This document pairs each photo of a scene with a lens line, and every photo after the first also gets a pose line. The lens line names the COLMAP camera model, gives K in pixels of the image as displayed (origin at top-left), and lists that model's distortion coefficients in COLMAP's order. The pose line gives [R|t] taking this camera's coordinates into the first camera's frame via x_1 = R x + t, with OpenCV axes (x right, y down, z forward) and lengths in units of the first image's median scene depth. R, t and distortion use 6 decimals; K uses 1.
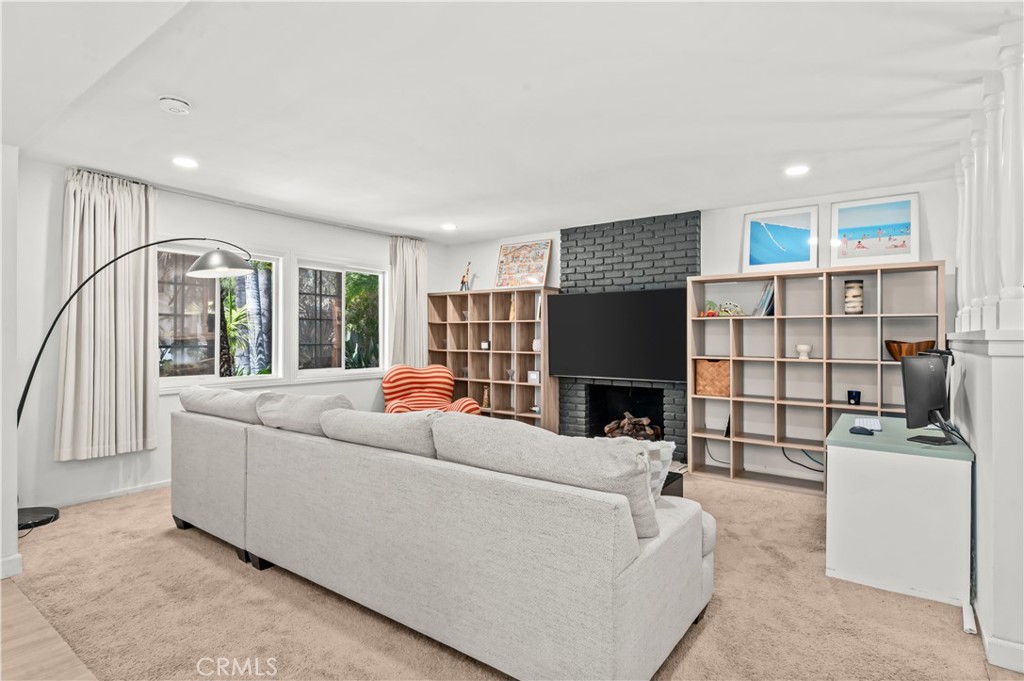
lens RADIAL K [[523.5, 0, 516.2], [0, 523.5, 336.7], [0, 0, 1]] dist [-0.001061, 0.000502]
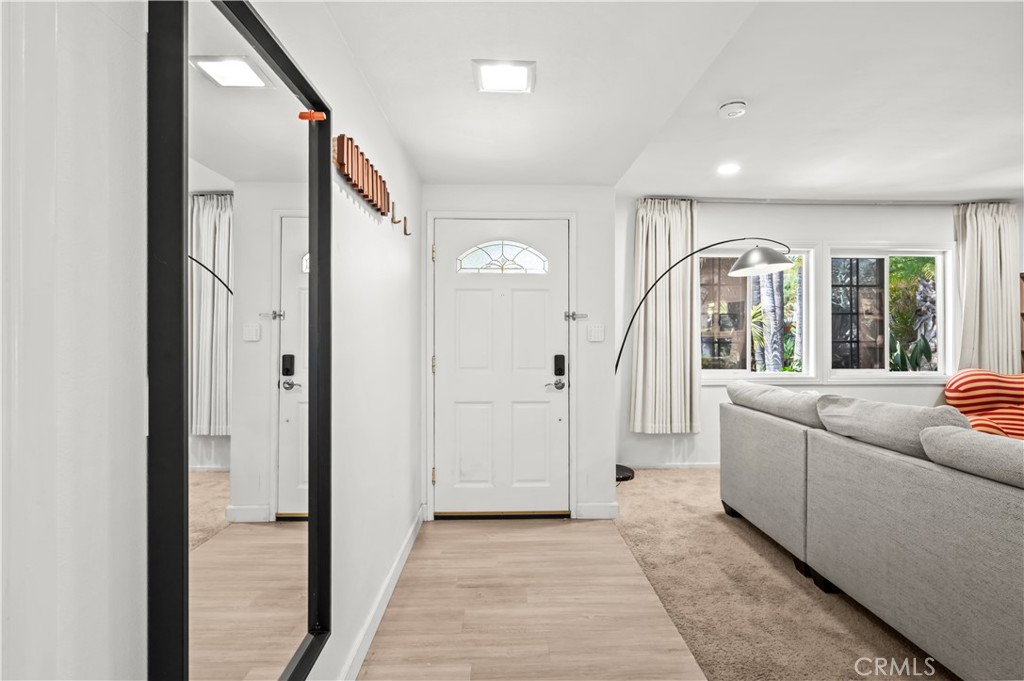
lens RADIAL K [[489.1, 0, 516.2], [0, 489.1, 331.5], [0, 0, 1]] dist [-0.000570, -0.001076]
pose [[0.613673, -0.007864, -0.789521, -0.089288], [0.002675, 0.999965, -0.007881, 0.002681], [0.789555, 0.002724, 0.613673, 0.040236]]
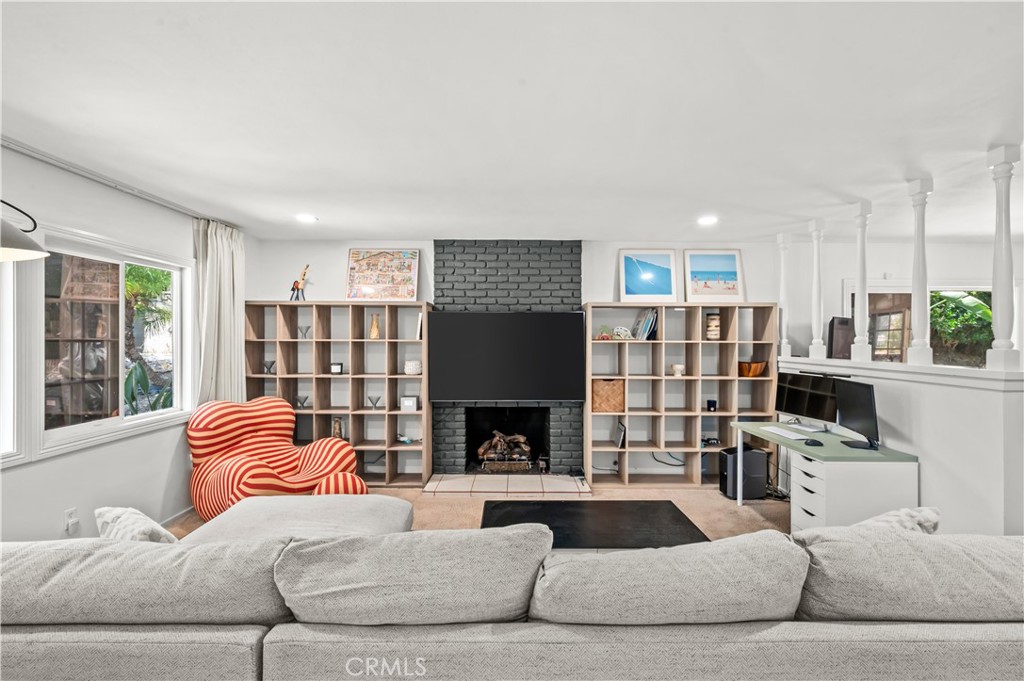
lens RADIAL K [[448.5, 0, 511.0], [0, 448.5, 341.3], [0, 0, 1]] dist [-0.004406, -0.001935]
pose [[0.804289, -0.004549, 0.594221, -0.341448], [0.000674, 0.999977, 0.006742, -0.041262], [-0.594238, -0.005022, 0.804273, 0.362335]]
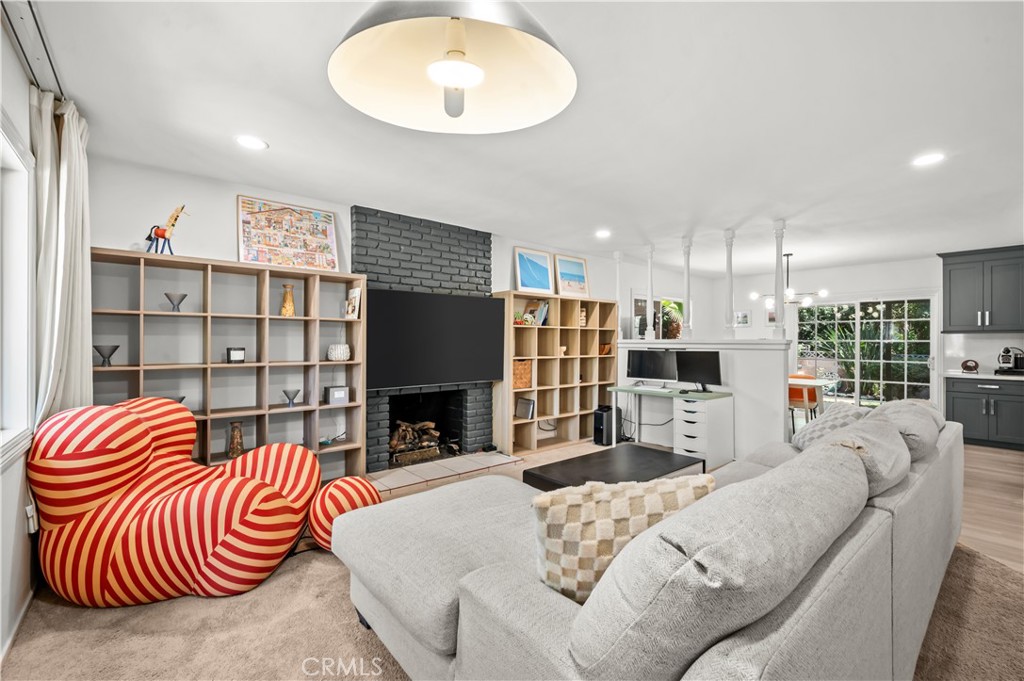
lens RADIAL K [[448.5, 0, 525.4], [0, 448.5, 335.7], [0, 0, 1]] dist [-0.004406, -0.001935]
pose [[0.212595, 0.006369, 0.977120, -0.653833], [-0.006304, 0.999967, -0.005146, -0.007220], [-0.977120, -0.005066, 0.212628, 0.754978]]
